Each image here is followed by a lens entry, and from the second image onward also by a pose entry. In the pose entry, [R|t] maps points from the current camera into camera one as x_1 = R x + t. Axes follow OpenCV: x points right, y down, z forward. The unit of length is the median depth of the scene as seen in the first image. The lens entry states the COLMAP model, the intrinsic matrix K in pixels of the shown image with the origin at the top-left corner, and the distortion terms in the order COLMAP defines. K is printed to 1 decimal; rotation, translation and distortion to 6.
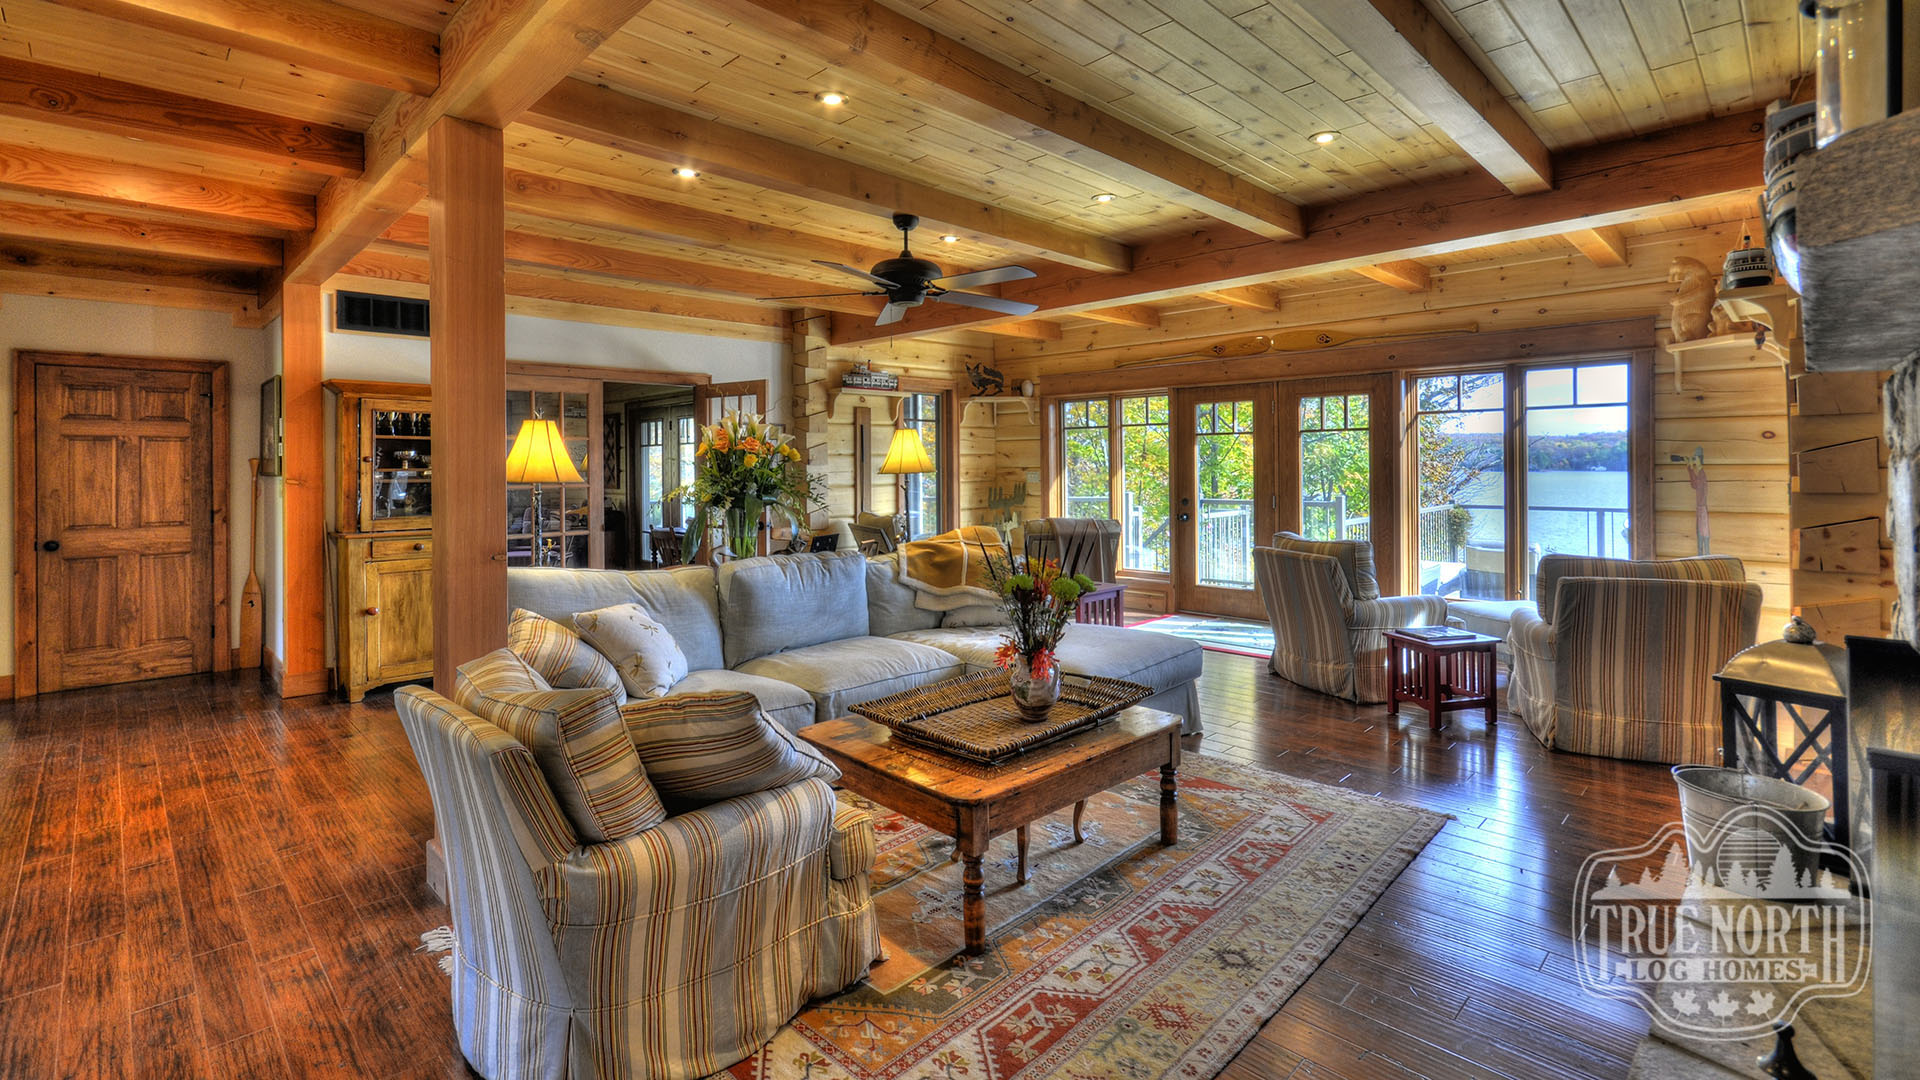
lens RADIAL K [[865.5, 0, 959.9], [0, 865.5, 458.7], [0, 0, 1]] dist [-0.013536, 0.007344]
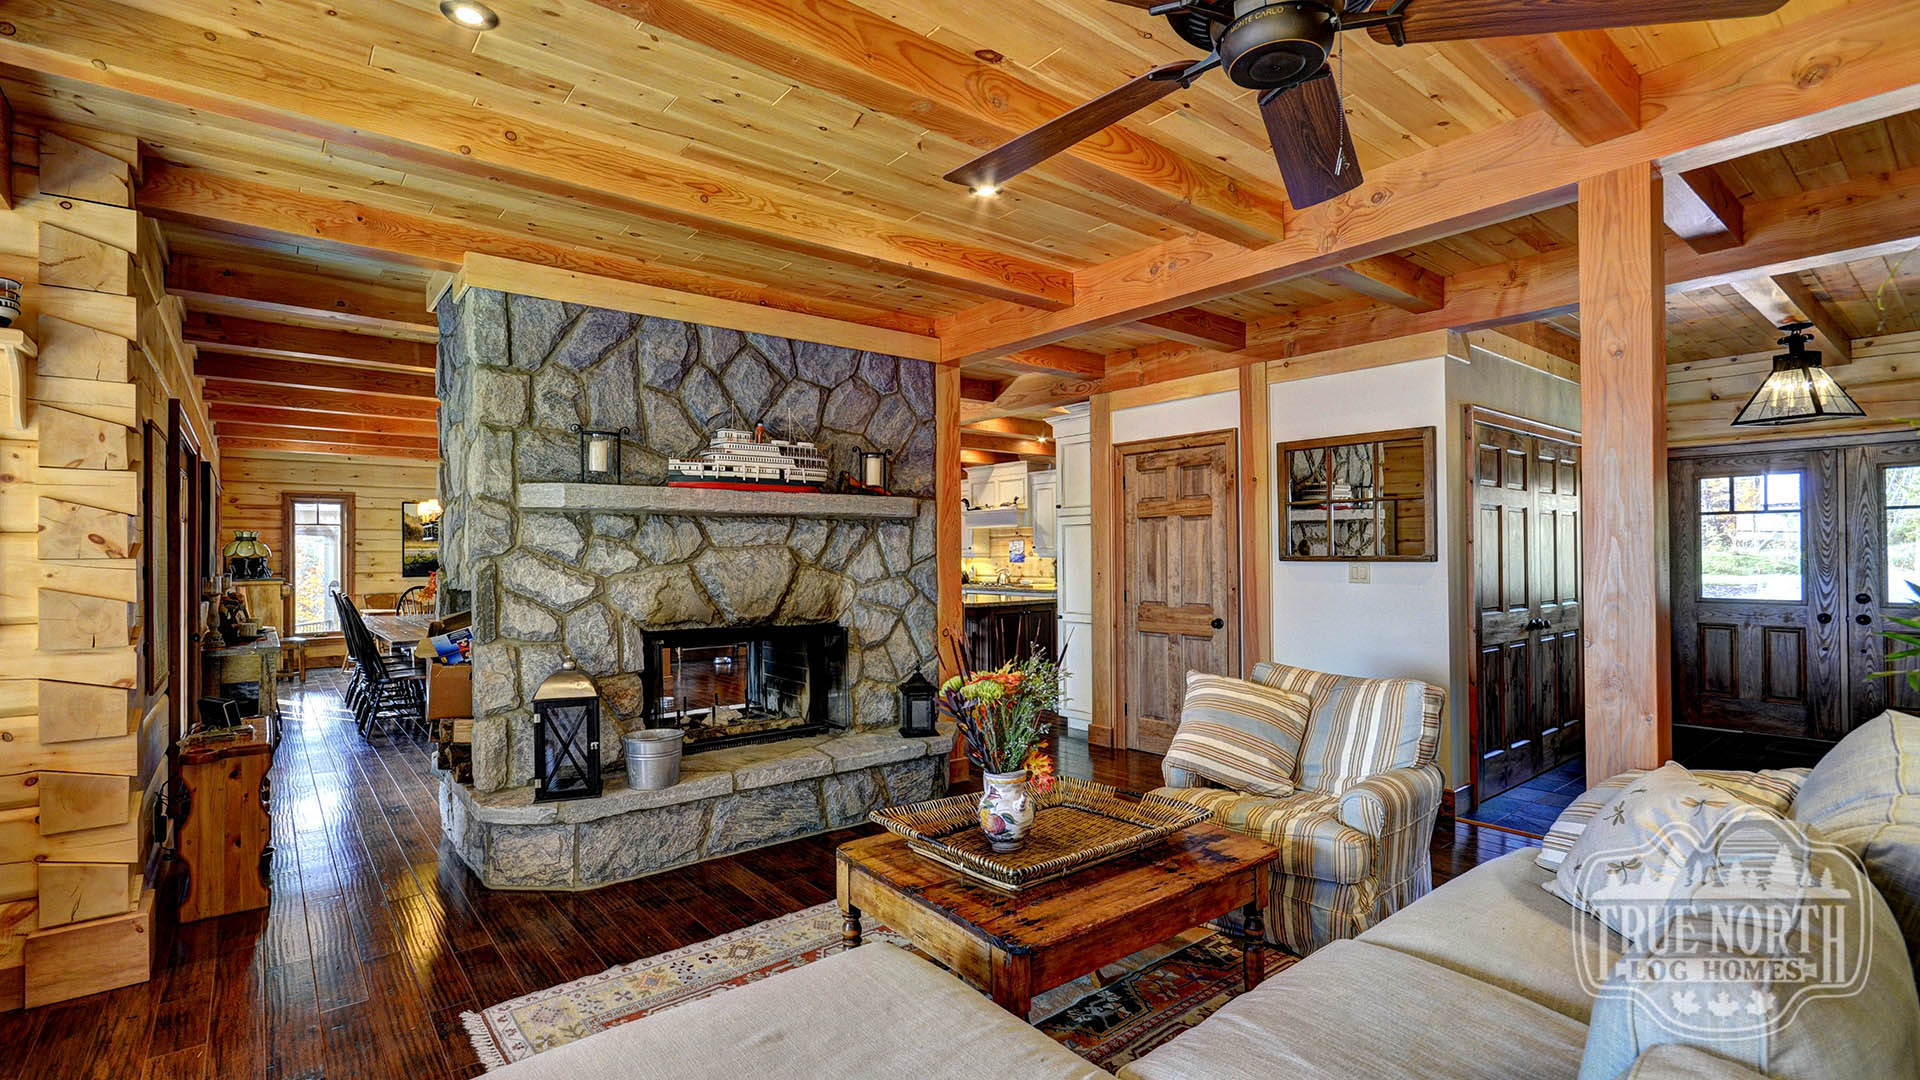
lens RADIAL K [[865.5, 0, 953.1], [0, 865.5, 547.3], [0, 0, 1]] dist [-0.013536, 0.007344]
pose [[-0.993668, 0.019827, 0.110597, 0.021512], [0.018149, 0.999705, -0.016165, 0.006524], [-0.110885, -0.014055, -0.993734, 1.049873]]
